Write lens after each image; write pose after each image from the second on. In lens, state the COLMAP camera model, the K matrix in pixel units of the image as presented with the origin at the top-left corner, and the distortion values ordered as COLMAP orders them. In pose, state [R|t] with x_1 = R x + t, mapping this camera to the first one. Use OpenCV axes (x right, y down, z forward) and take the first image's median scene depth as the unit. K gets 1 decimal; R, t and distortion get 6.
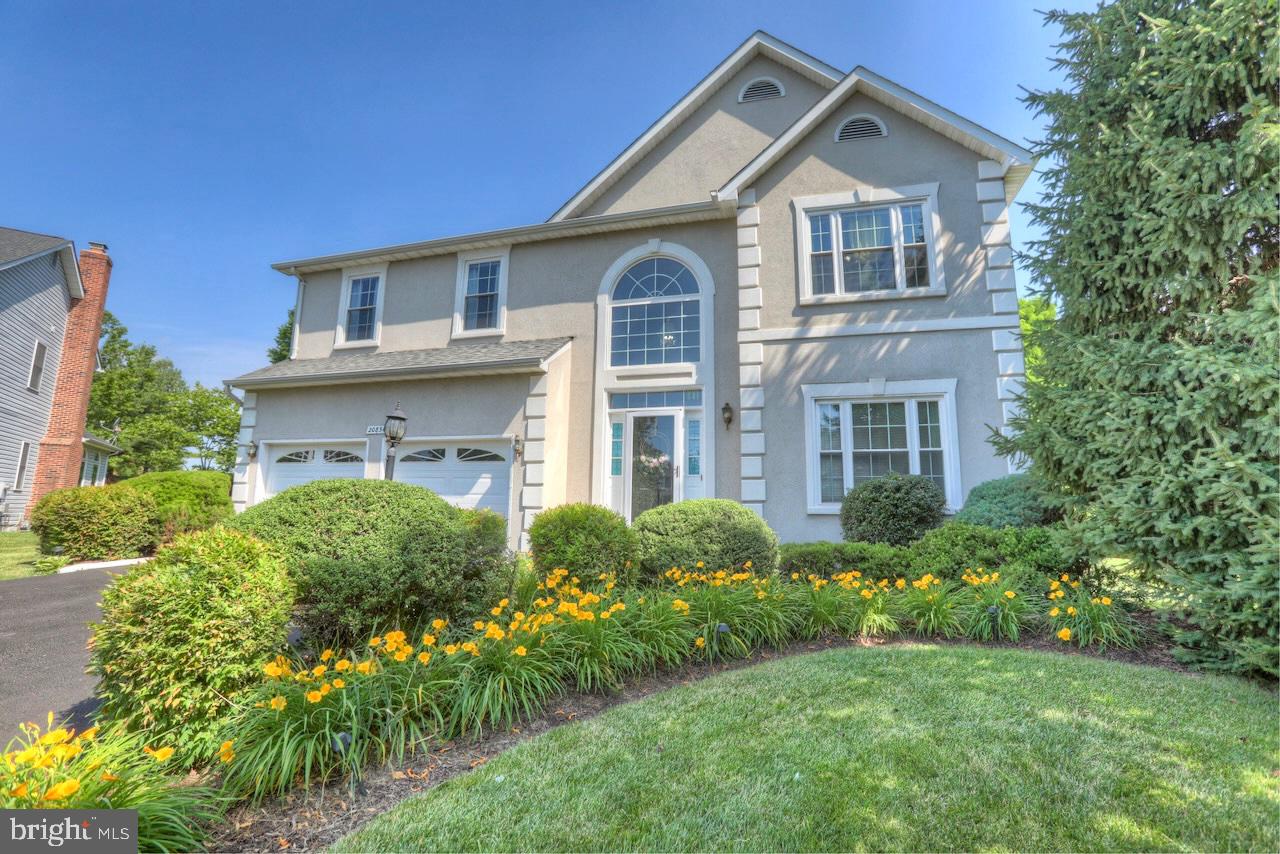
lens RADIAL K [[572.5, 0, 640.0], [0, 572.5, 427.0], [0, 0, 1]] dist [-0.072738, 0.028097]
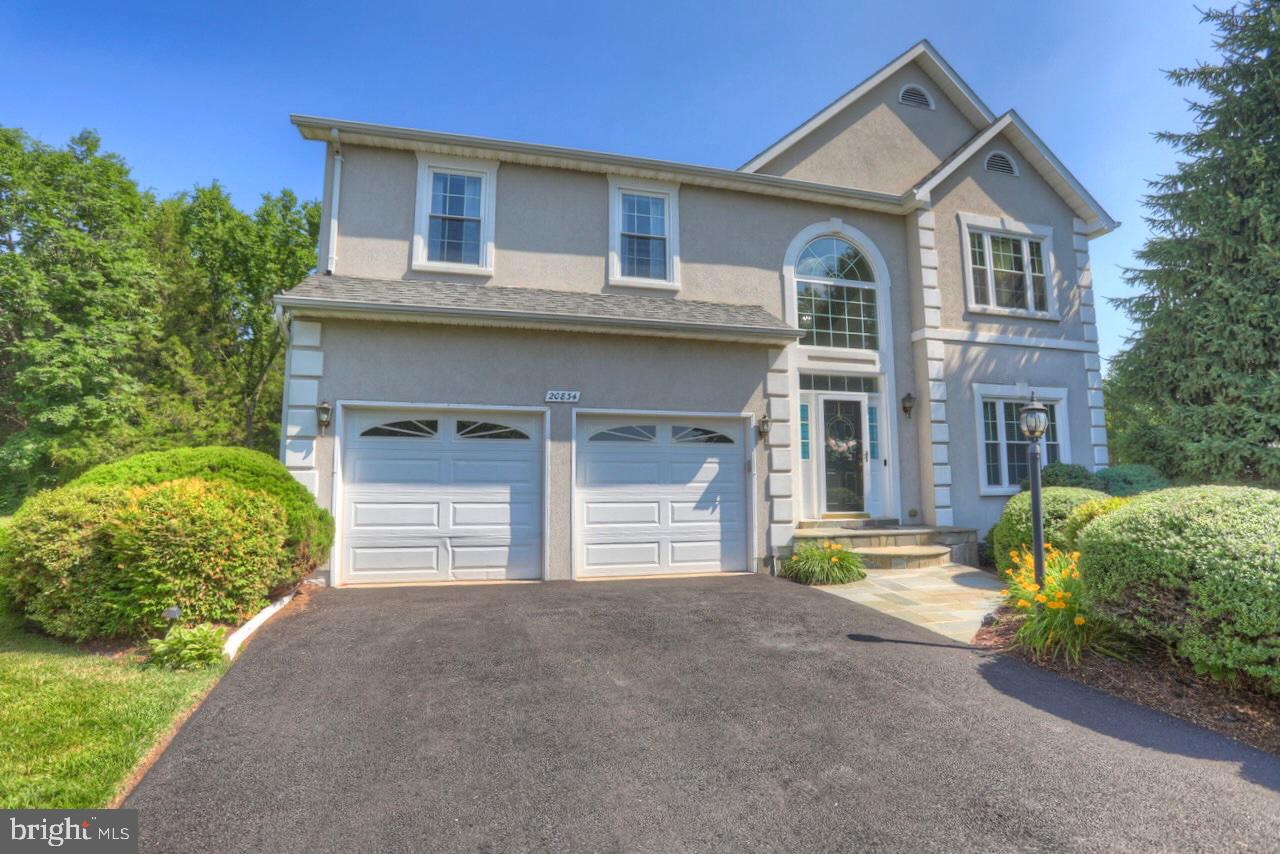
lens RADIAL K [[592.6, 0, 632.6], [0, 592.6, 422.9], [0, 0, 1]] dist [-0.075070, 0.032624]
pose [[0.868193, 0.035830, 0.494931, -0.831986], [-0.063079, 0.997267, 0.038456, 0.003899], [-0.492201, -0.064607, 0.868081, 0.305375]]
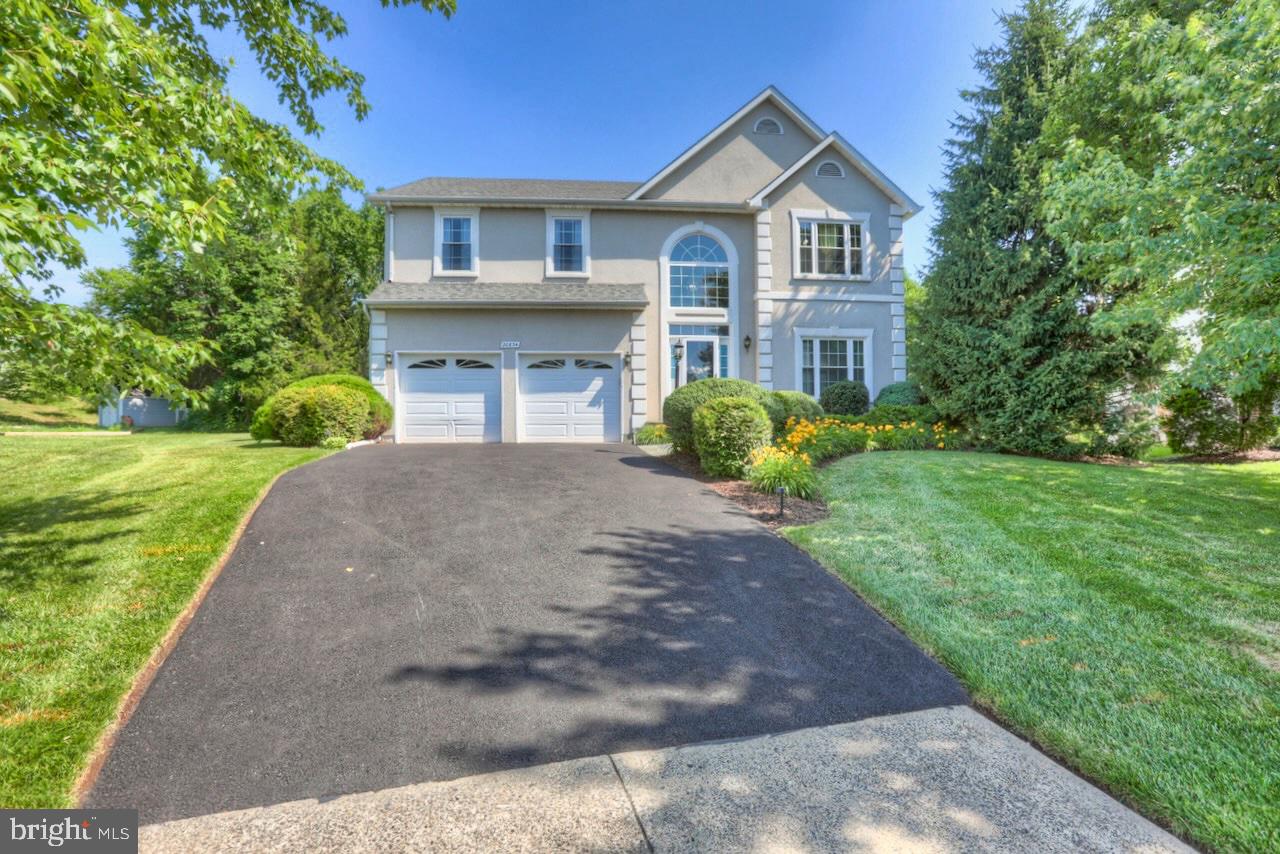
lens RADIAL K [[592.6, 0, 632.6], [0, 592.6, 422.9], [0, 0, 1]] dist [-0.075070, 0.032624]
pose [[0.938471, -0.016410, 0.344967, -0.739887], [-0.035714, 0.988904, 0.144202, -0.026607], [-0.343506, -0.147650, 0.927471, -0.484898]]
